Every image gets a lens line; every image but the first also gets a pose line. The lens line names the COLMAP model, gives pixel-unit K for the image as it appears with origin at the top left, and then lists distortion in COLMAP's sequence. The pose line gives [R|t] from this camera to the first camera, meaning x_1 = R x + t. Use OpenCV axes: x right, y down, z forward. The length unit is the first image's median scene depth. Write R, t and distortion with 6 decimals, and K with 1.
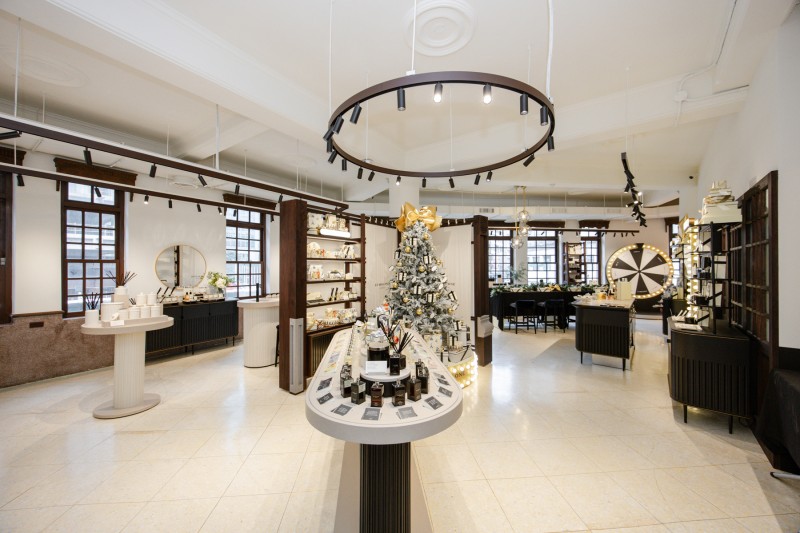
lens RADIAL K [[295.3, 0, 406.5], [0, 295.3, 265.9], [0, 0, 1]] dist [-0.010174, -0.000151]
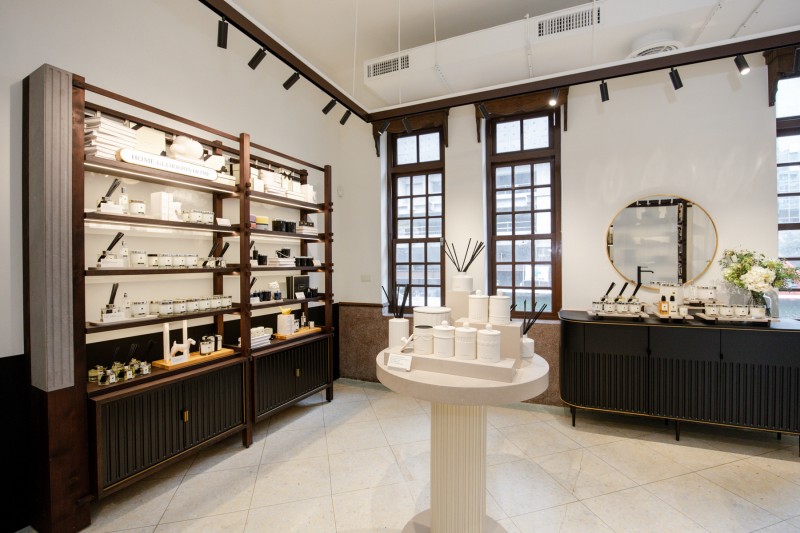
lens RADIAL K [[353.0, 0, 398.9], [0, 353.0, 266.2], [0, 0, 1]] dist [-0.002348, 0.000414]
pose [[0.162001, 0.008300, -0.986756, -0.304661], [0.017904, 0.999775, 0.011349, 0.033293], [0.986628, -0.019505, 0.161816, 0.554453]]
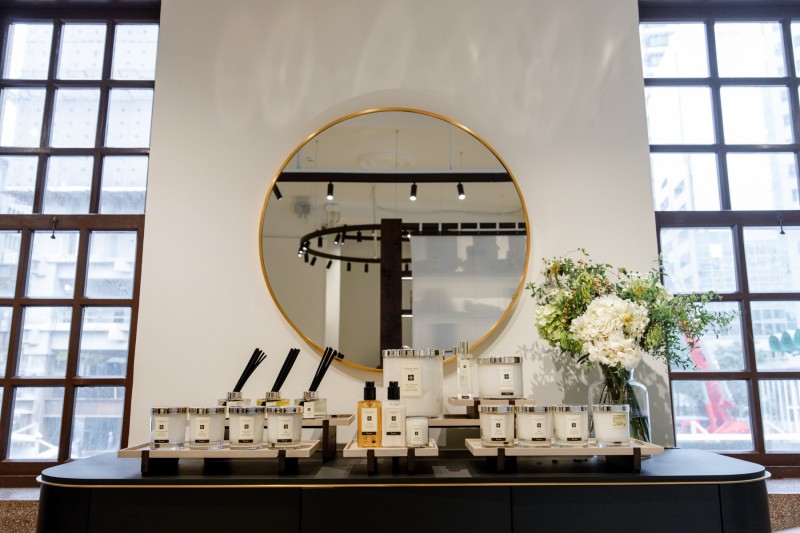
lens RADIAL K [[659.2, 0, 402.3], [0, 659.2, 263.5], [0, 0, 1]] dist [-0.017049, 0.004306]
pose [[0.520965, -0.164933, -0.837492, -0.512719], [0.011652, 0.982437, -0.186231, 0.098816], [0.853499, 0.087261, 0.513737, 0.914368]]
